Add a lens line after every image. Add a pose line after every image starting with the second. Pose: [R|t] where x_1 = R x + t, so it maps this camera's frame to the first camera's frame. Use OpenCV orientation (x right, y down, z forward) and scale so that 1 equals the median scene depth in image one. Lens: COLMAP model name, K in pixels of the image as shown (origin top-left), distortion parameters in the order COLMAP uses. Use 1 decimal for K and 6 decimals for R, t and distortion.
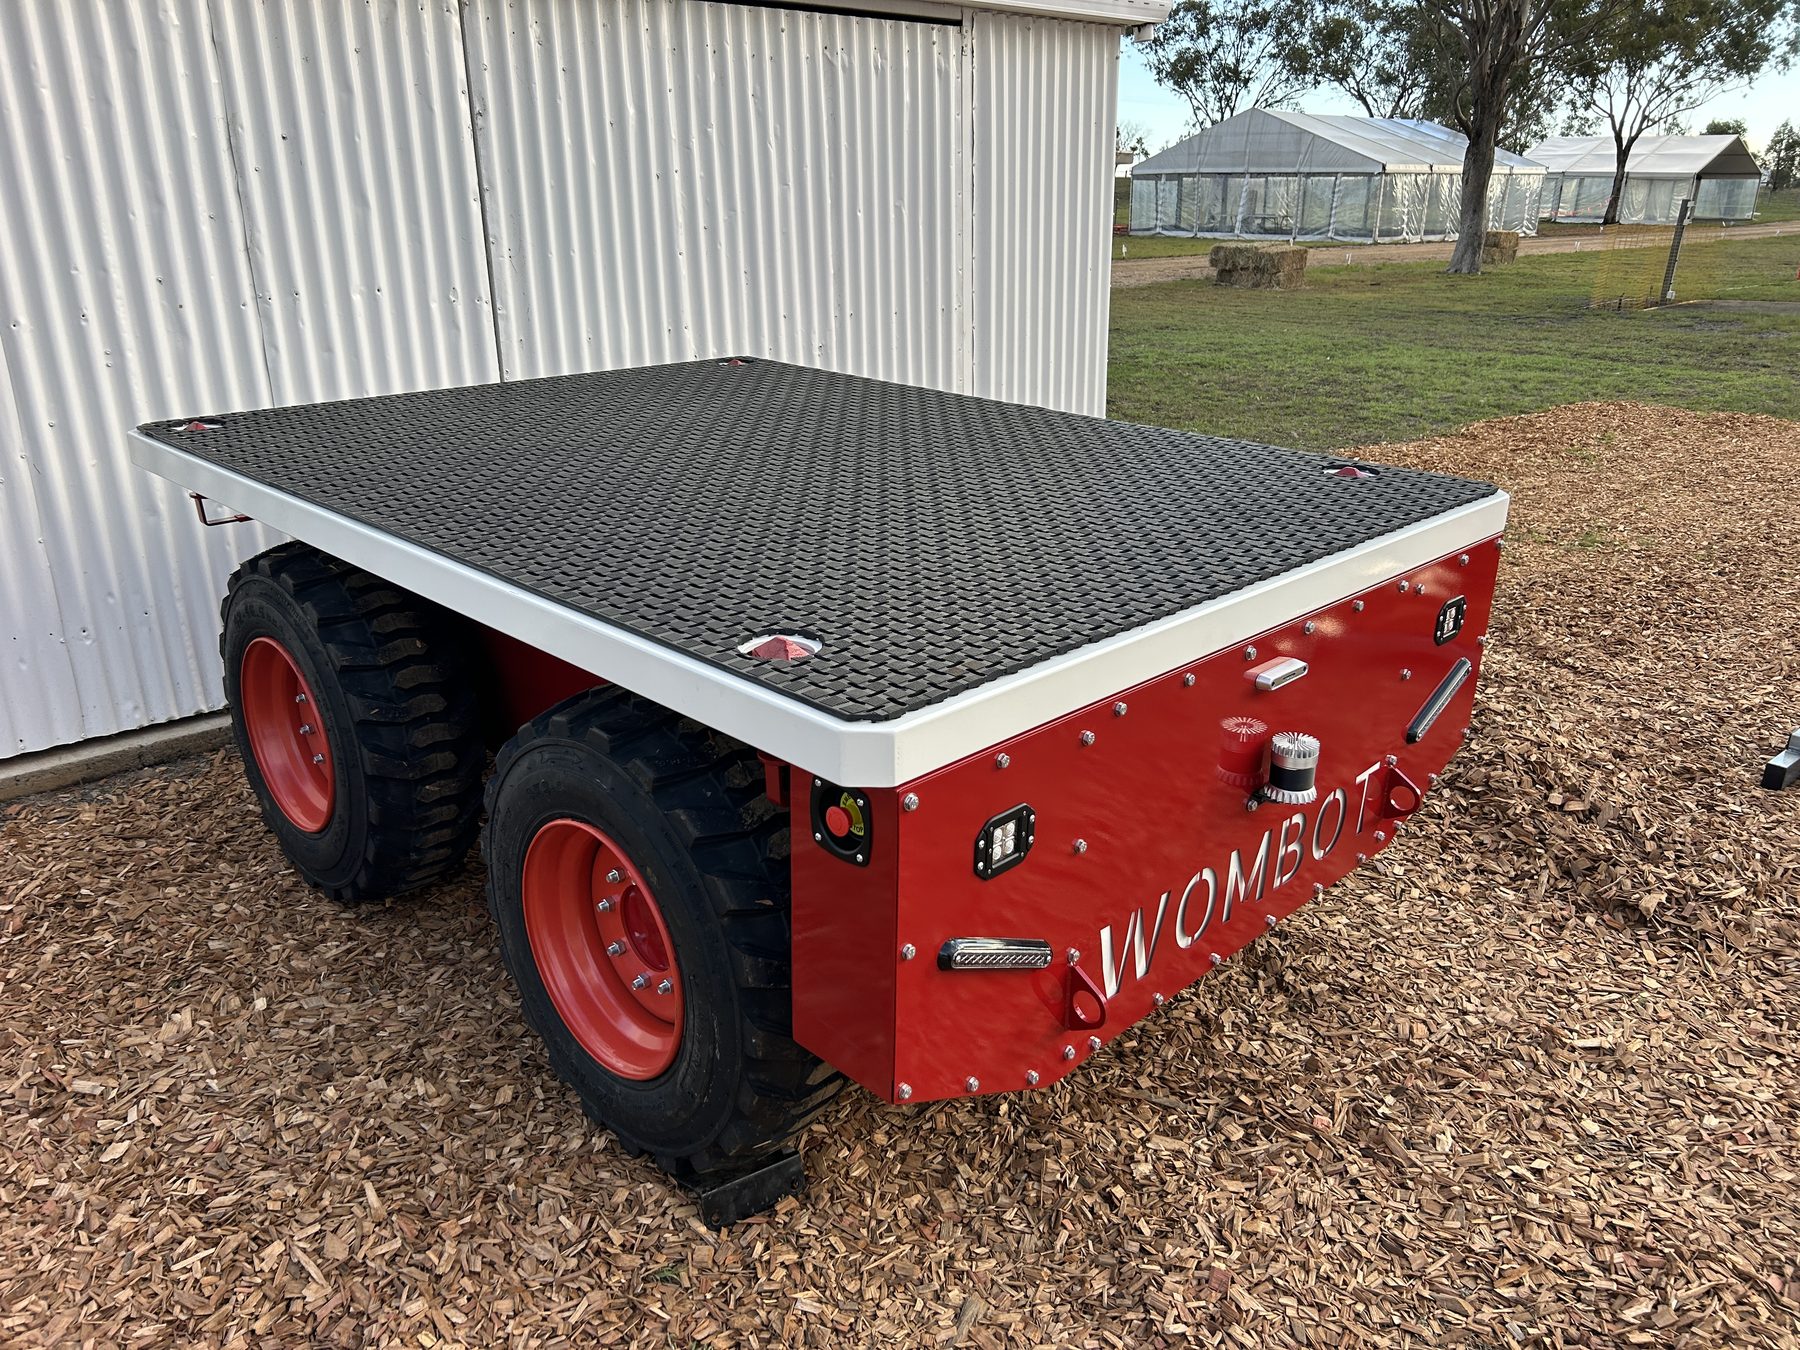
lens RADIAL K [[1359.1, 0, 895.5], [0, 1359.1, 670.2], [0, 0, 1]] dist [0.047797, -0.051003]
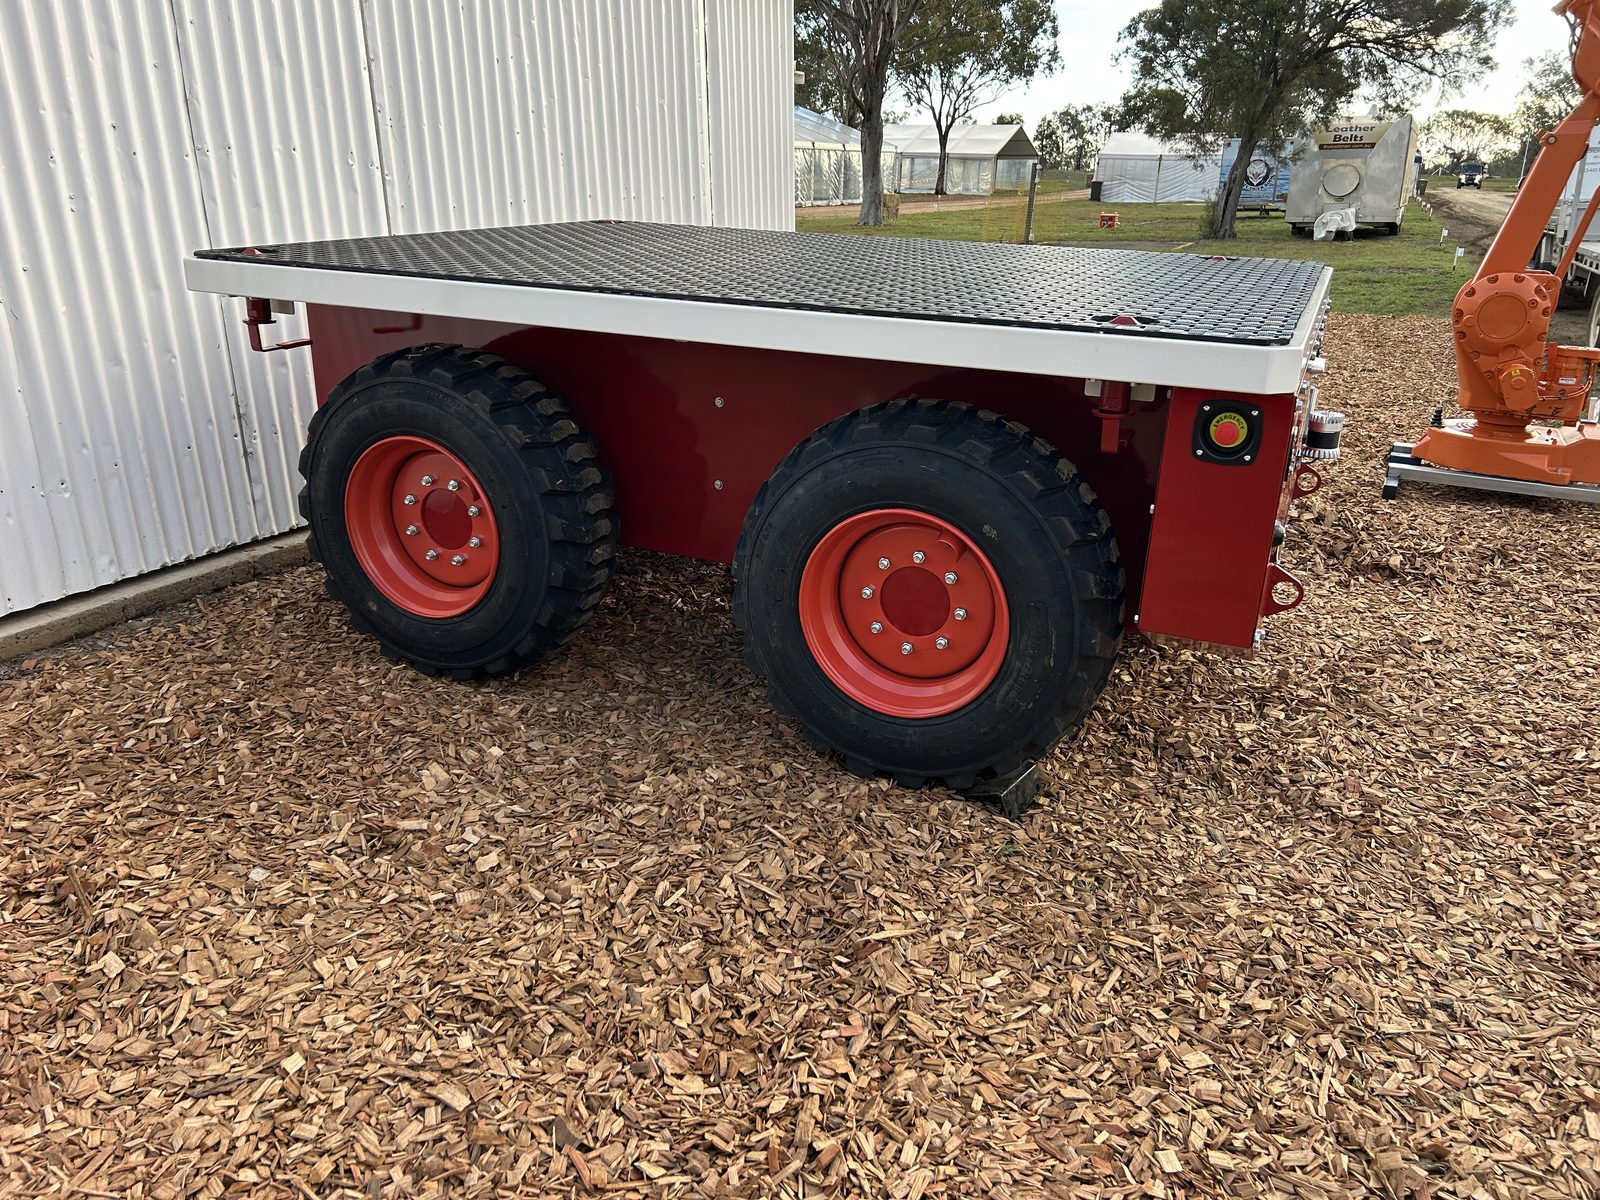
lens RADIAL K [[1208.1, 0, 796.0], [0, 1208.1, 595.8], [0, 0, 1]] dist [0.047797, -0.051003]
pose [[0.936851, -0.111732, 0.331401, -0.470574], [0.111288, 0.993579, 0.020382, 0.109073], [-0.331551, 0.017786, 0.943270, 0.001528]]
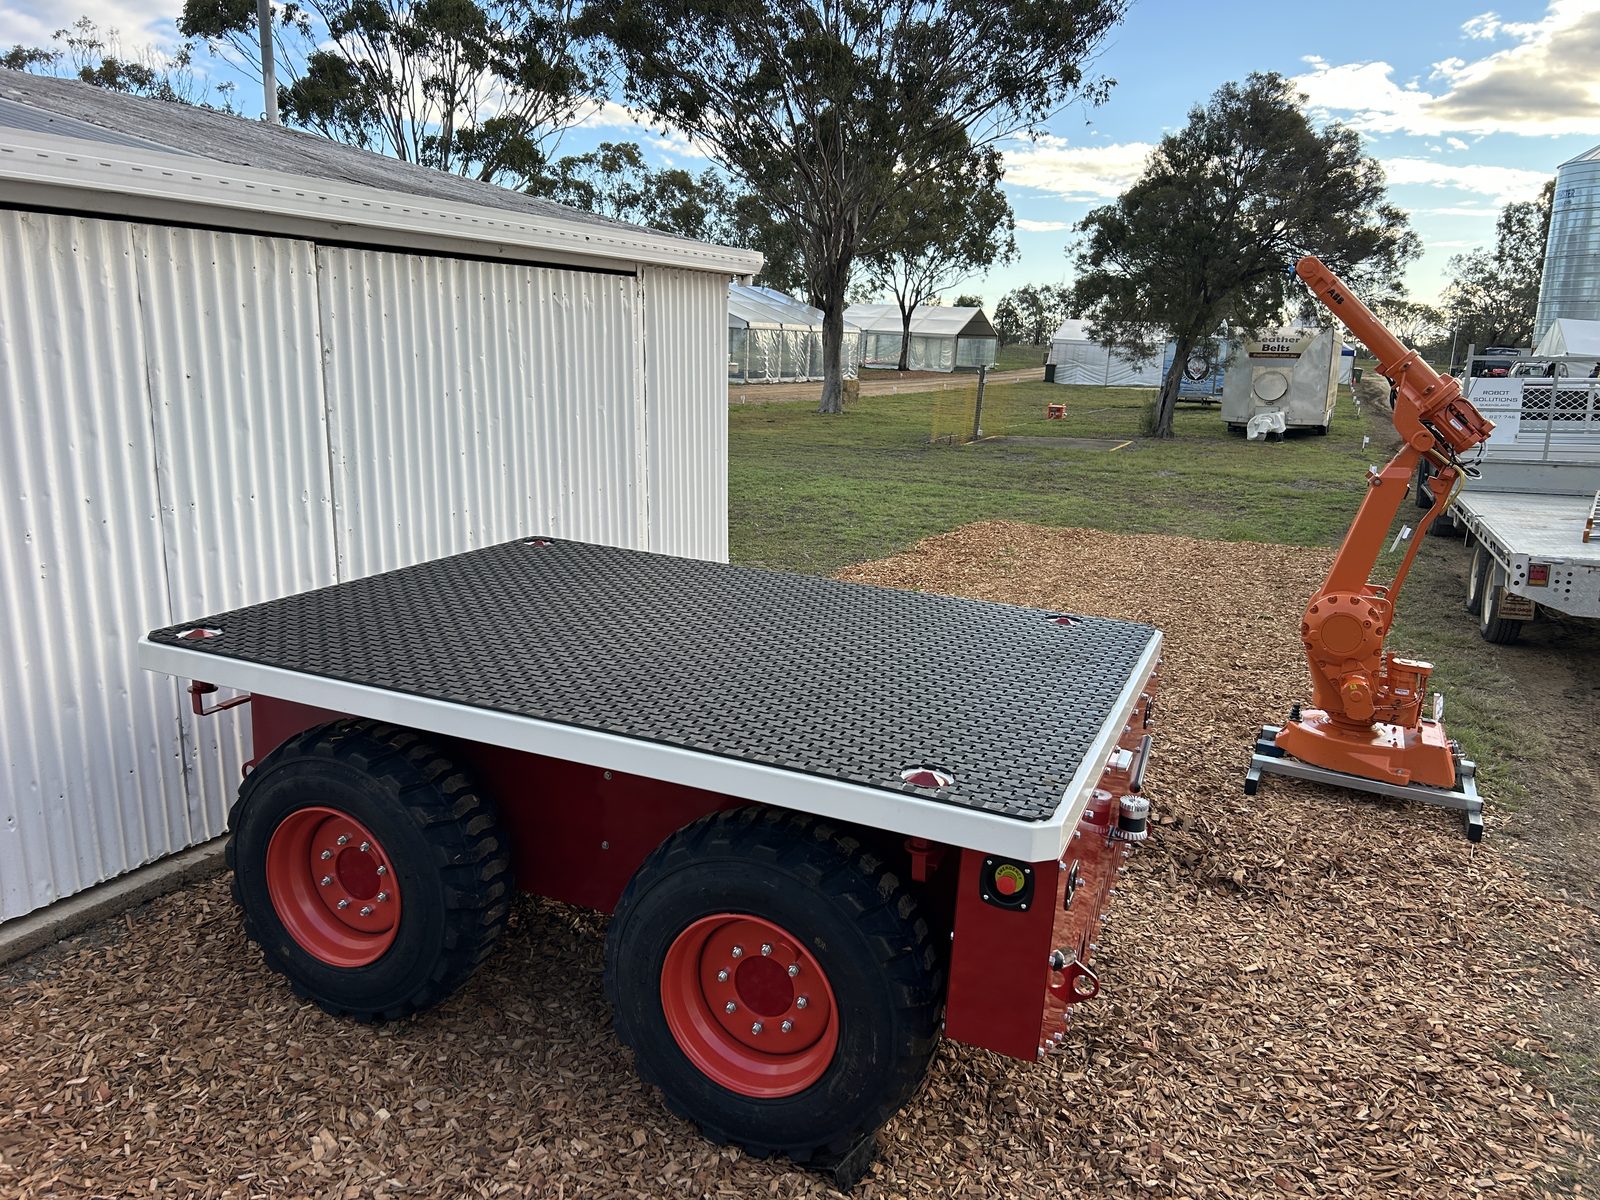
lens RADIAL K [[1206.6, 0, 800.0], [0, 1206.6, 600.0], [0, 0, 1]] dist [0.035995, -0.031782]
pose [[0.926963, -0.049588, 0.371862, -0.429932], [0.092473, 0.990843, -0.098384, -0.056841], [-0.363578, 0.125586, 0.923060, -0.154046]]
